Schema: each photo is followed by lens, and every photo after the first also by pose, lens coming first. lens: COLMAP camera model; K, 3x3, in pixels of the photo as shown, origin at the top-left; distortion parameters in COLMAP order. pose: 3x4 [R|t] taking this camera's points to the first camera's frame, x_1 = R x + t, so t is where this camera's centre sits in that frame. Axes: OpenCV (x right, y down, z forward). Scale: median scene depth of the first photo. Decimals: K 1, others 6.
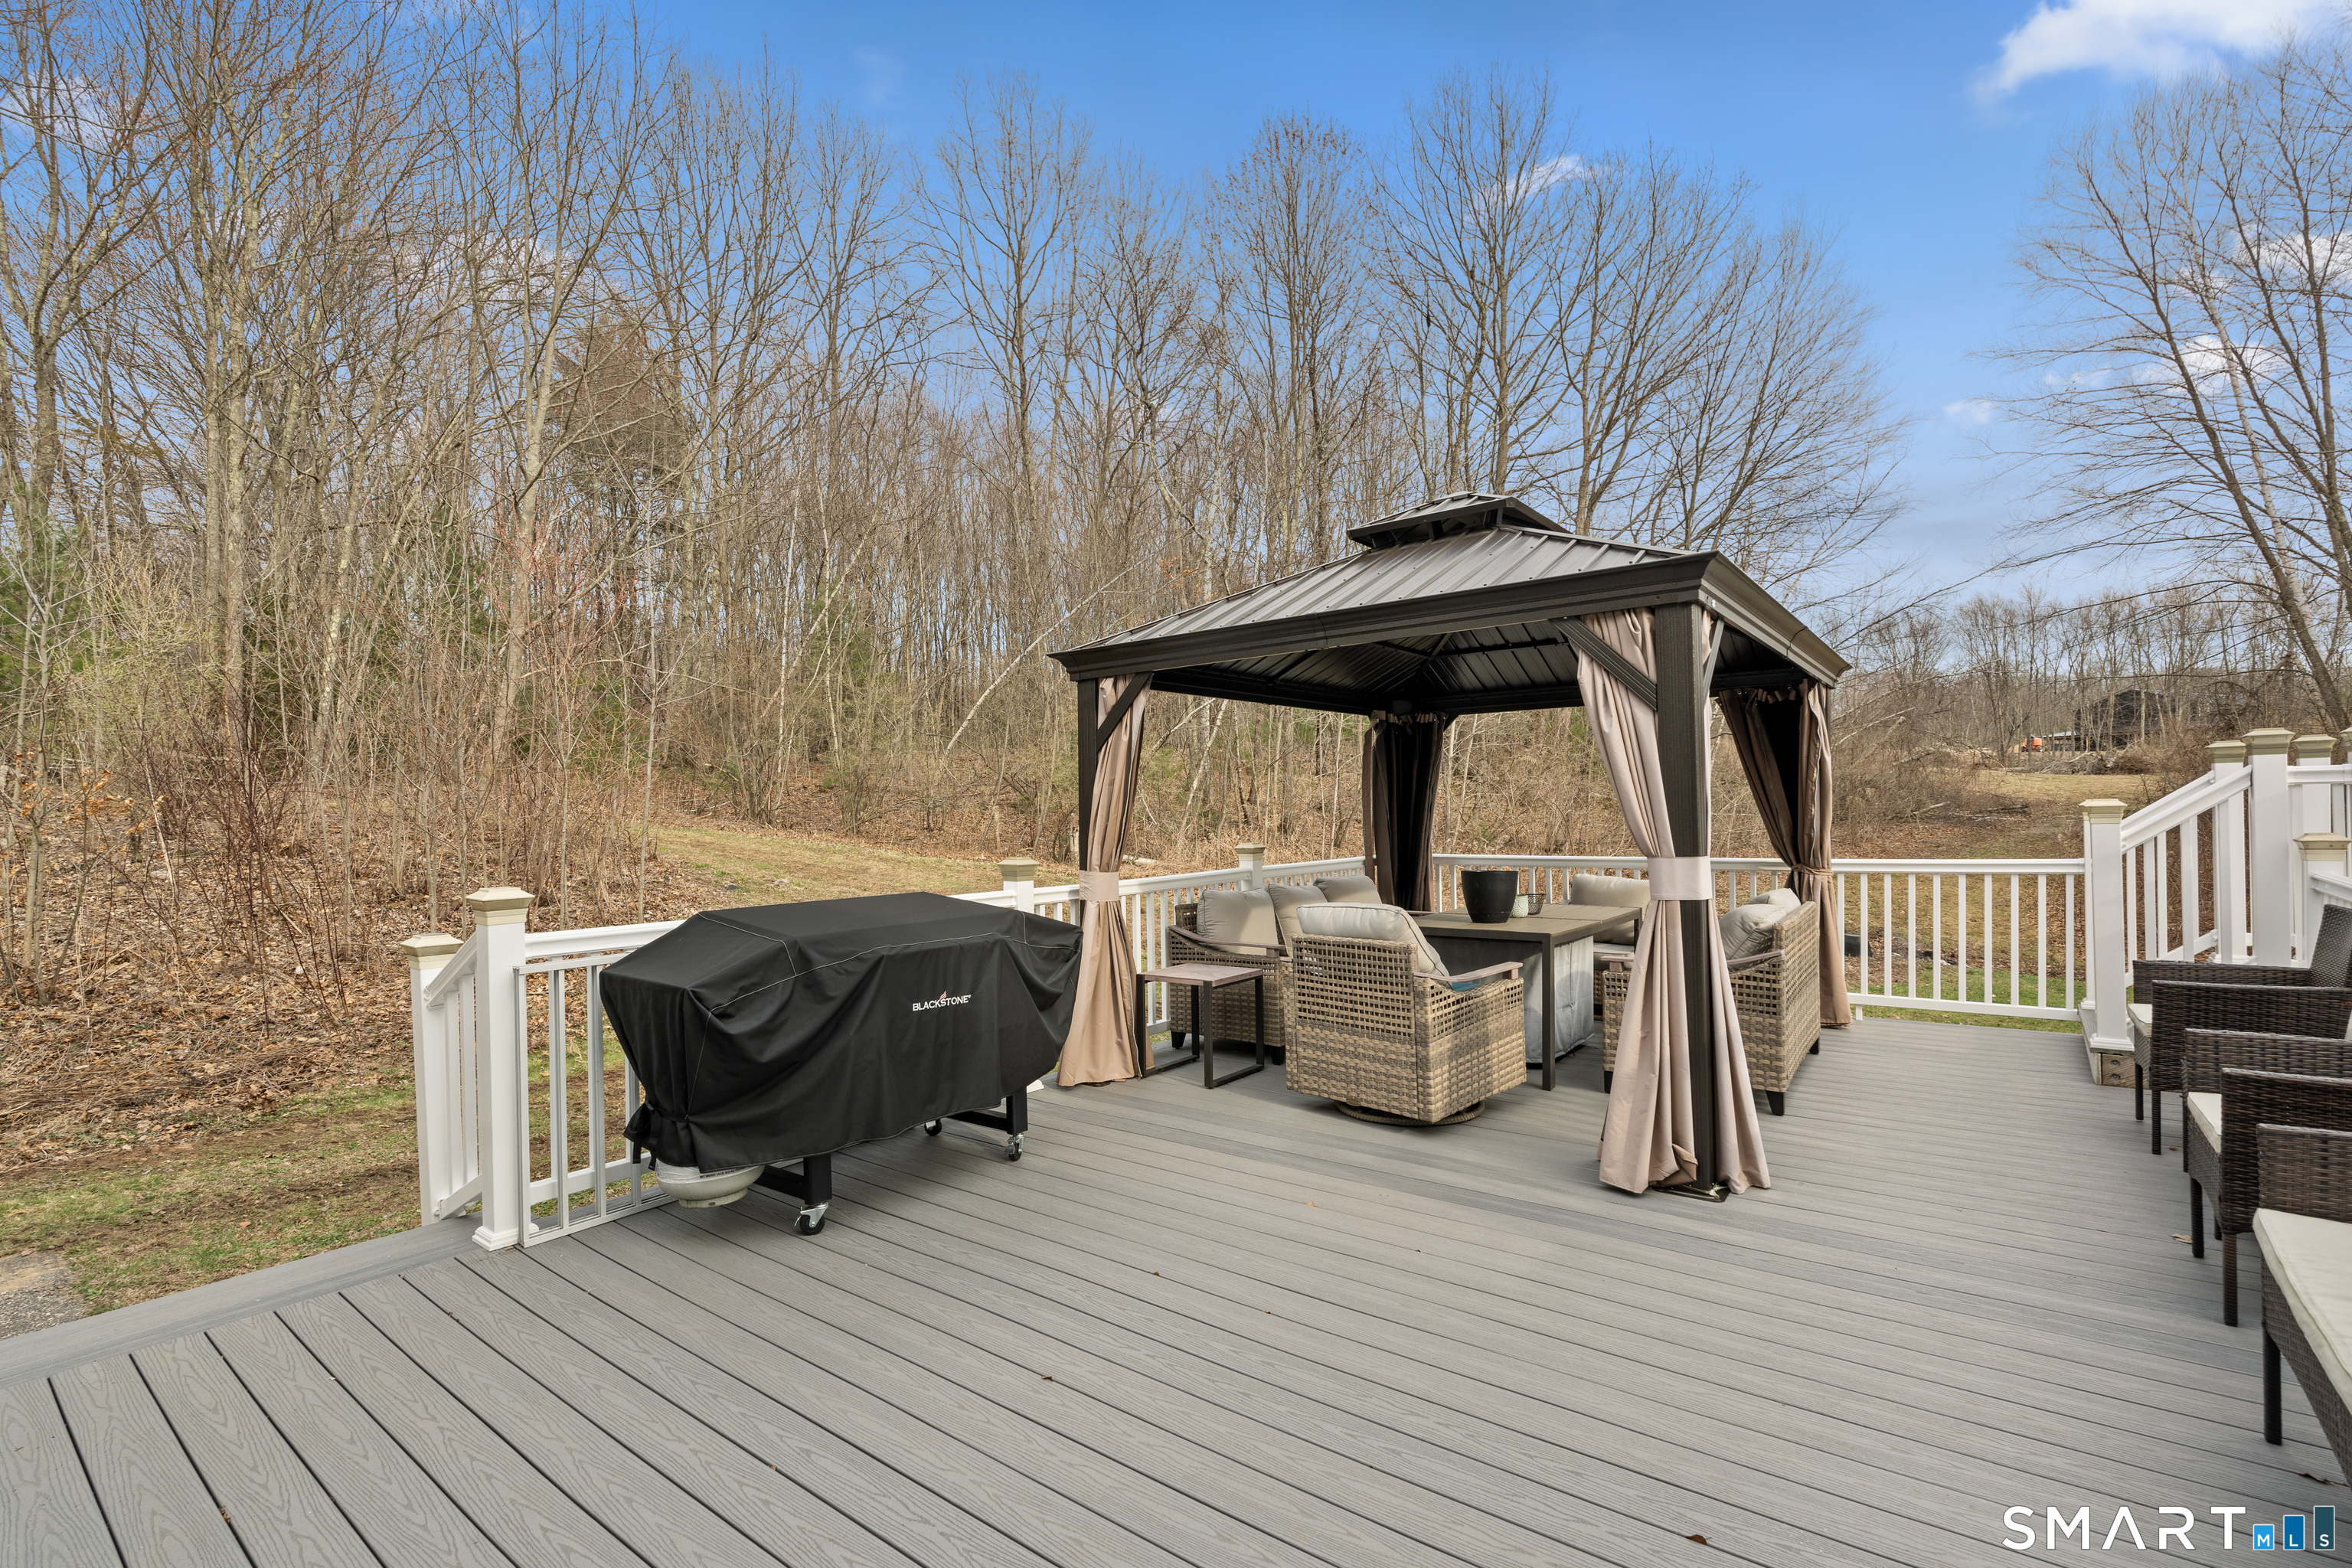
lens RADIAL K [[1063.5, 0, 1183.7], [0, 1063.5, 823.5], [0, 0, 1]] dist [-0.002646, 0.000559]
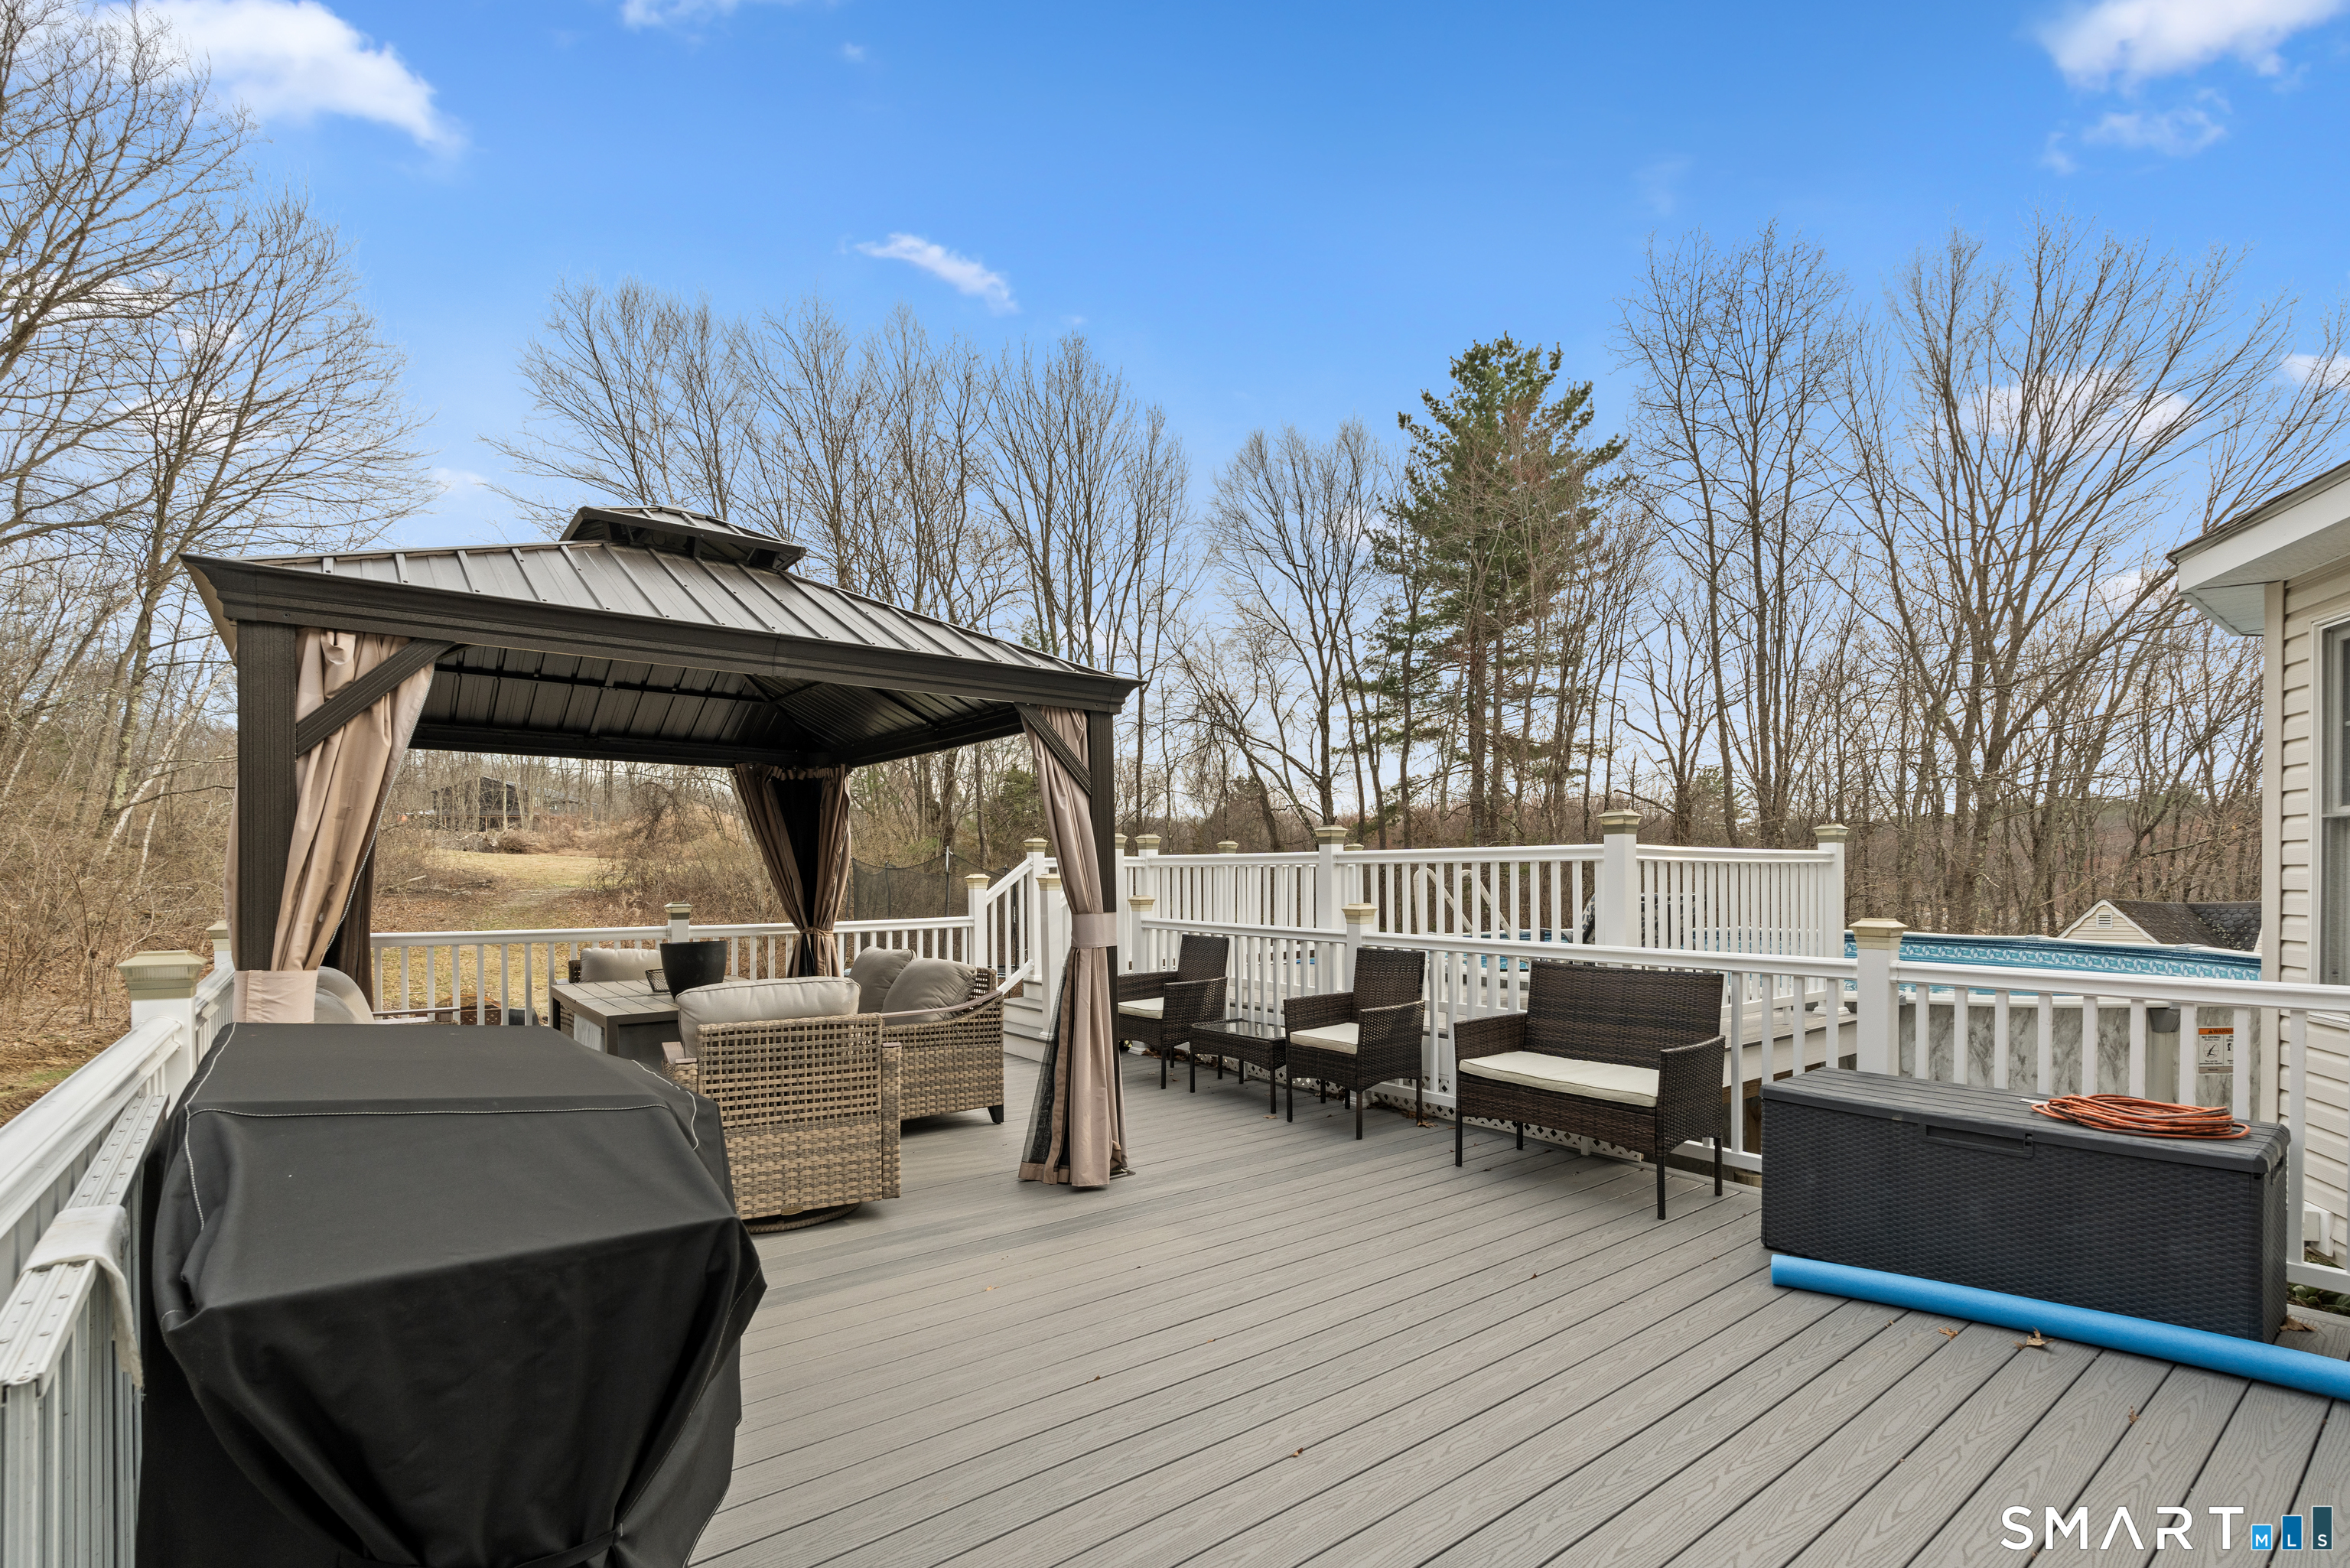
lens RADIAL K [[1091.4, 0, 1182.6], [0, 1091.4, 888.3], [0, 0, 1]] dist [0.000158, -0.000001]
pose [[0.241799, 0.005369, 0.970312, -0.538109], [0.004506, 0.999968, -0.006656, 0.008050], [-0.970316, 0.005981, 0.241767, 0.414271]]
